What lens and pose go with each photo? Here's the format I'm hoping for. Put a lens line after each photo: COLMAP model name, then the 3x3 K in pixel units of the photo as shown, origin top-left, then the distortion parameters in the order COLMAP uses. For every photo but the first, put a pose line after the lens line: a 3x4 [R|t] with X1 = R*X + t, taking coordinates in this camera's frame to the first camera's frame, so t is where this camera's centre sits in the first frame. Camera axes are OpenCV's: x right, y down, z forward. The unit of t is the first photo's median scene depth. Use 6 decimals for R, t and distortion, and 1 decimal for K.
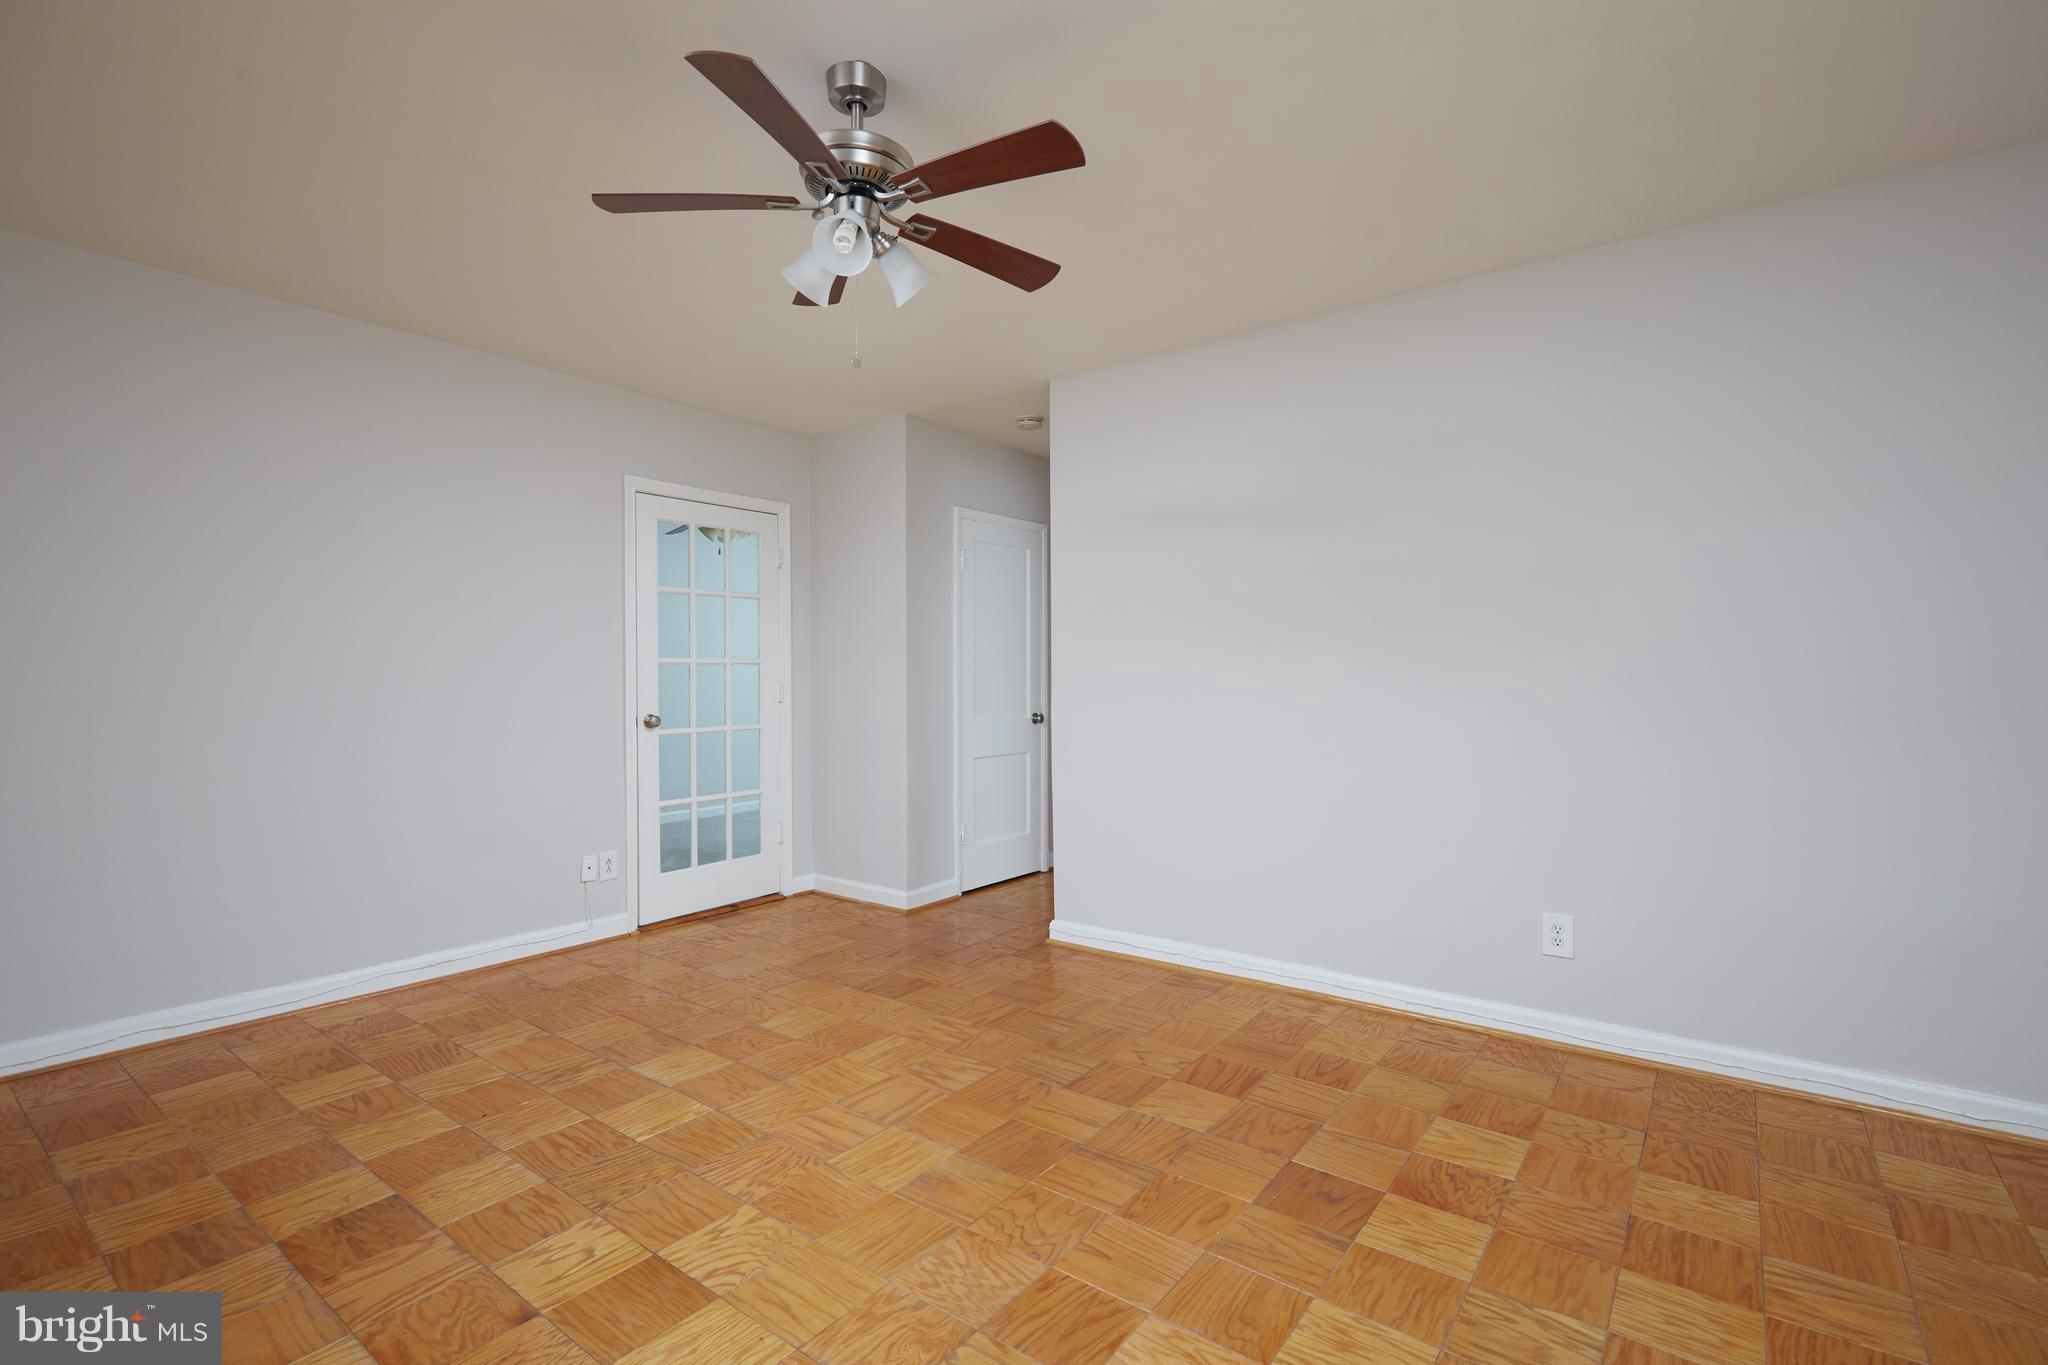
lens RADIAL K [[936.0, 0, 1025.4], [0, 936.0, 671.4], [0, 0, 1]] dist [0.002017, -0.000751]
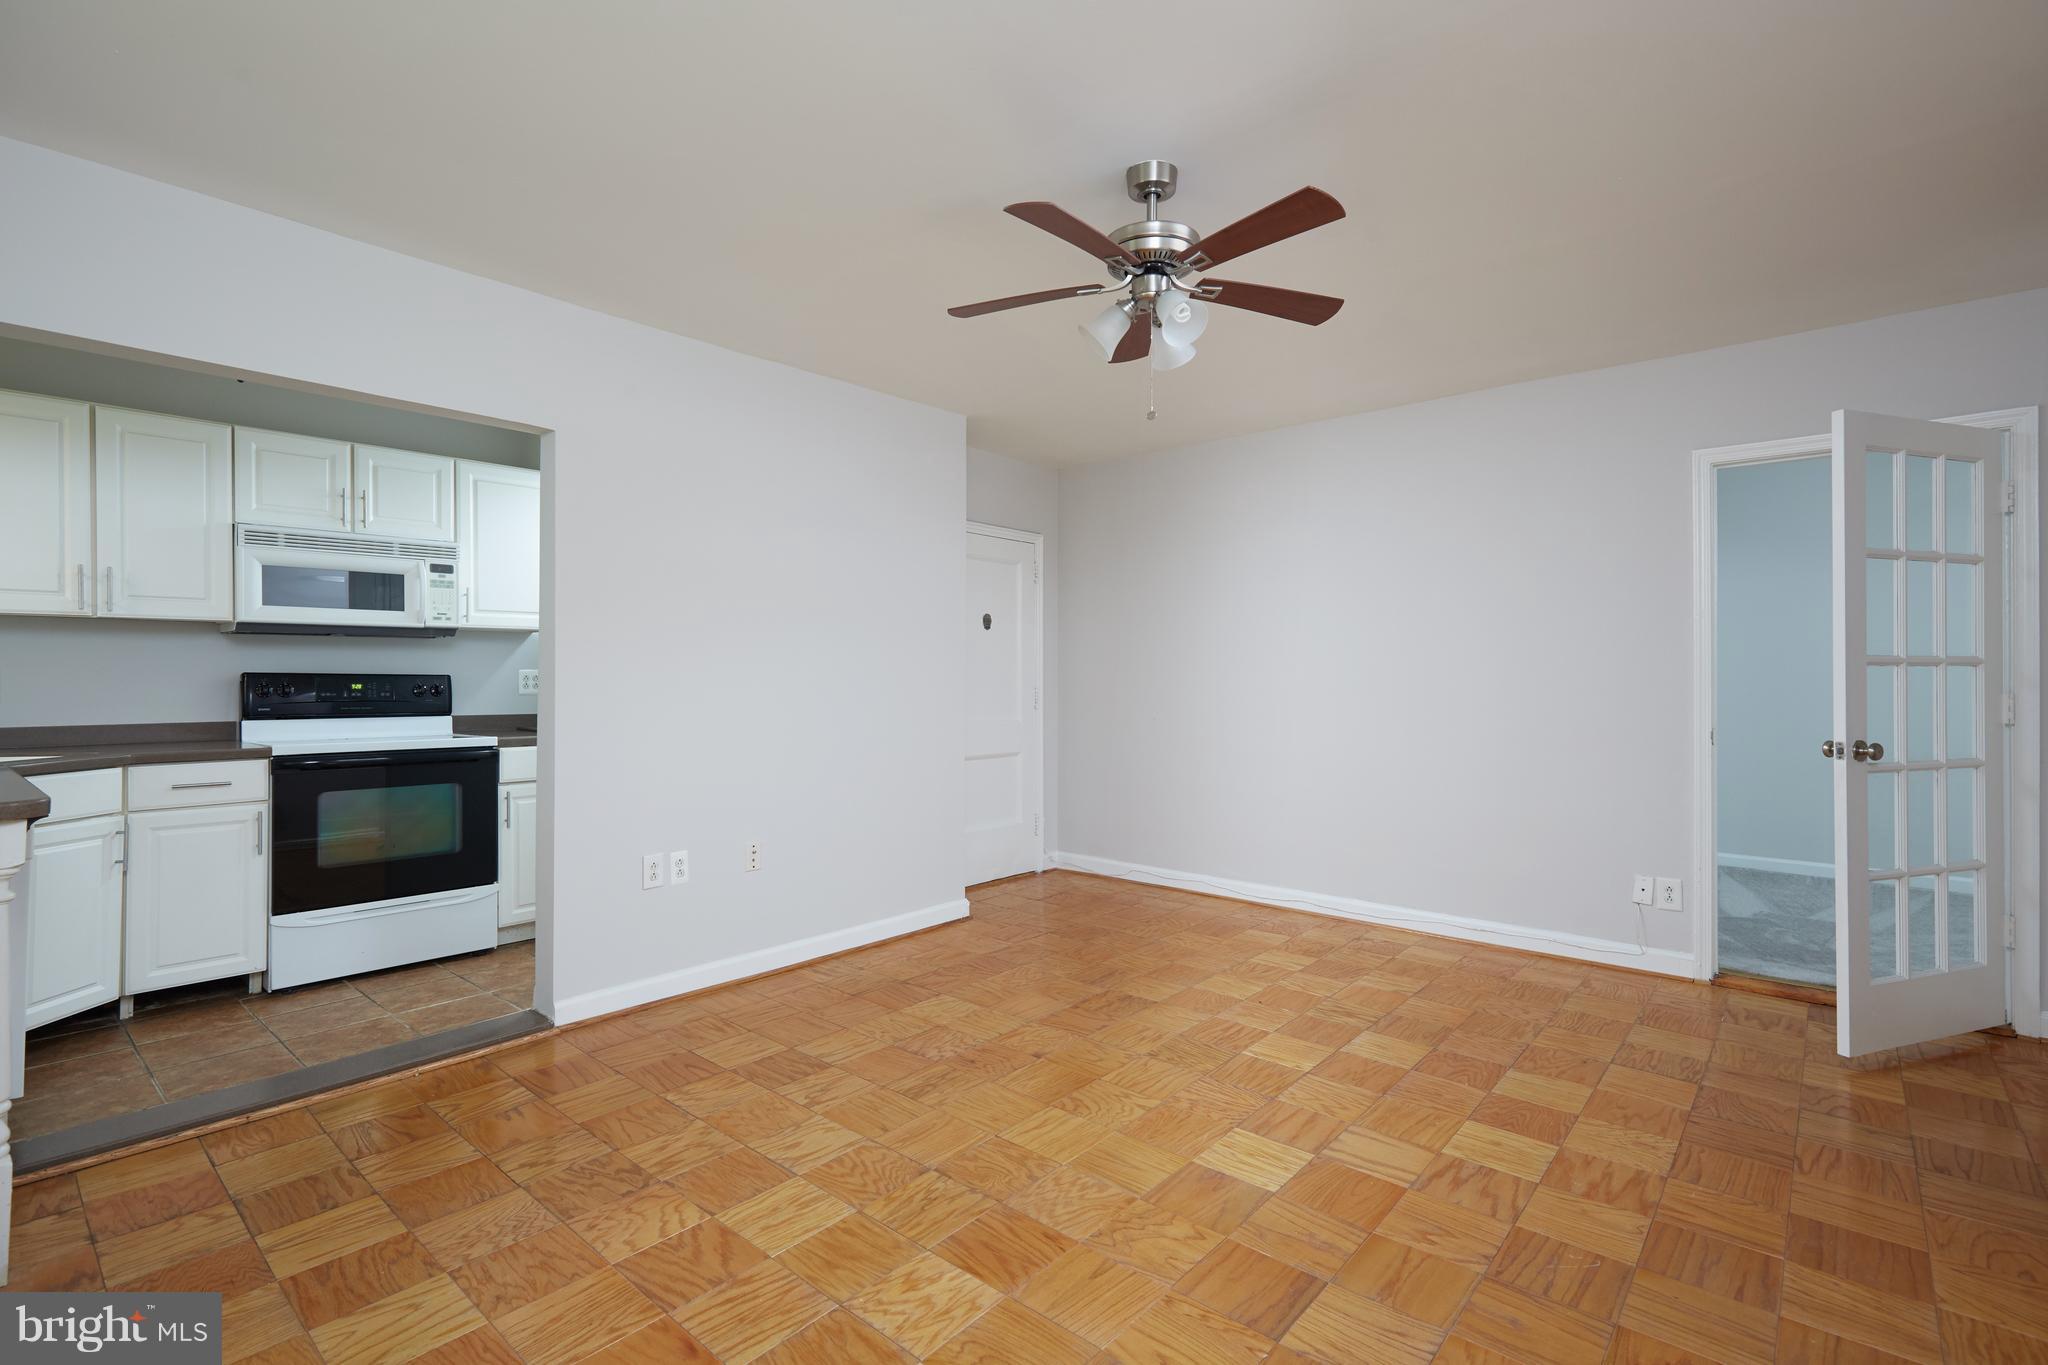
lens RADIAL K [[936.0, 0, 1035.1], [0, 936.0, 676.4], [0, 0, 1]] dist [0.002017, -0.000751]
pose [[-0.060545, 0.000519, -0.998165, 0.737428], [0.003603, 0.999993, 0.000302, -0.003693], [0.998159, -0.003578, -0.060547, 0.688643]]
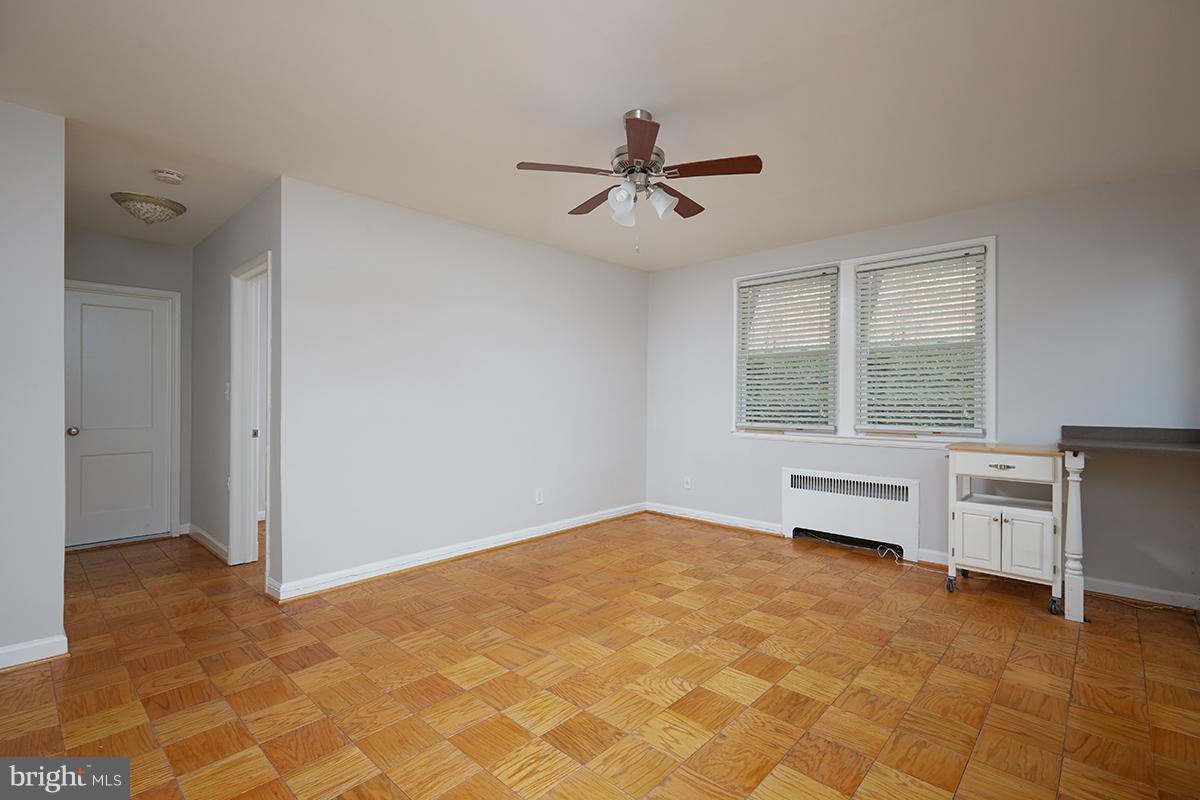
lens RADIAL K [[548.4, 0, 605.4], [0, 548.4, 398.0], [0, 0, 1]] dist [0.002017, -0.000751]
pose [[0.095145, 0.002329, 0.995461, -1.044869], [-0.005419, 0.999984, -0.001822, 0.001511], [-0.995449, -0.005221, 0.095156, 0.709239]]
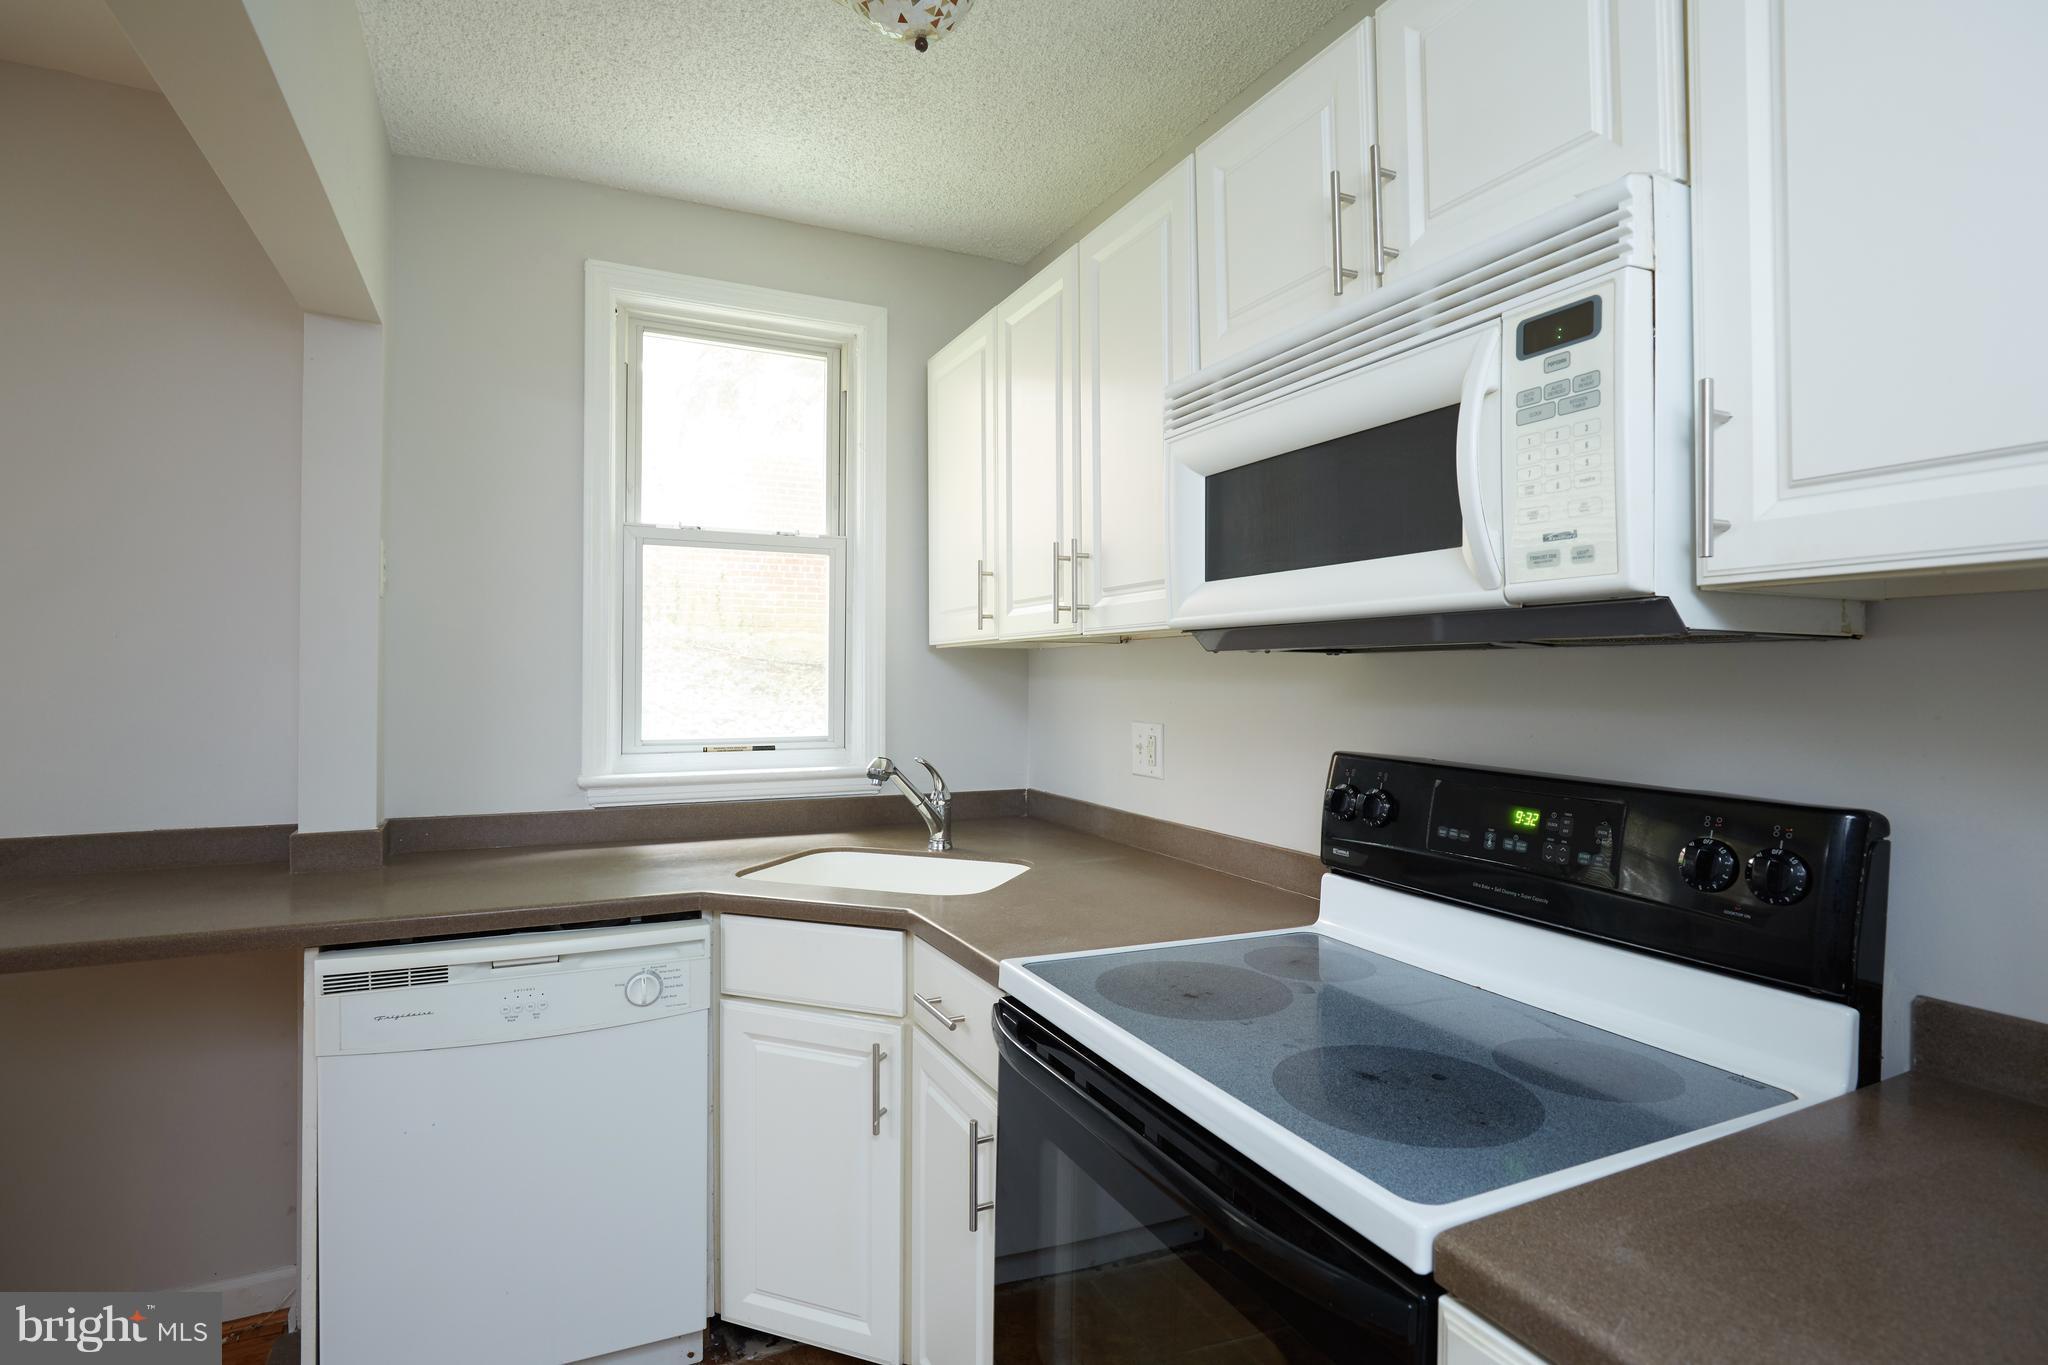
lens RADIAL K [[1040.0, 0, 1021.4], [0, 1040.0, 671.8], [0, 0, 1]] dist [-0.016127, -0.000523]
pose [[-0.892240, 0.001596, 0.451559, -0.666807], [0.000337, 0.999996, -0.002869, -0.057158], [-0.451561, -0.002408, -0.892237, 0.069934]]
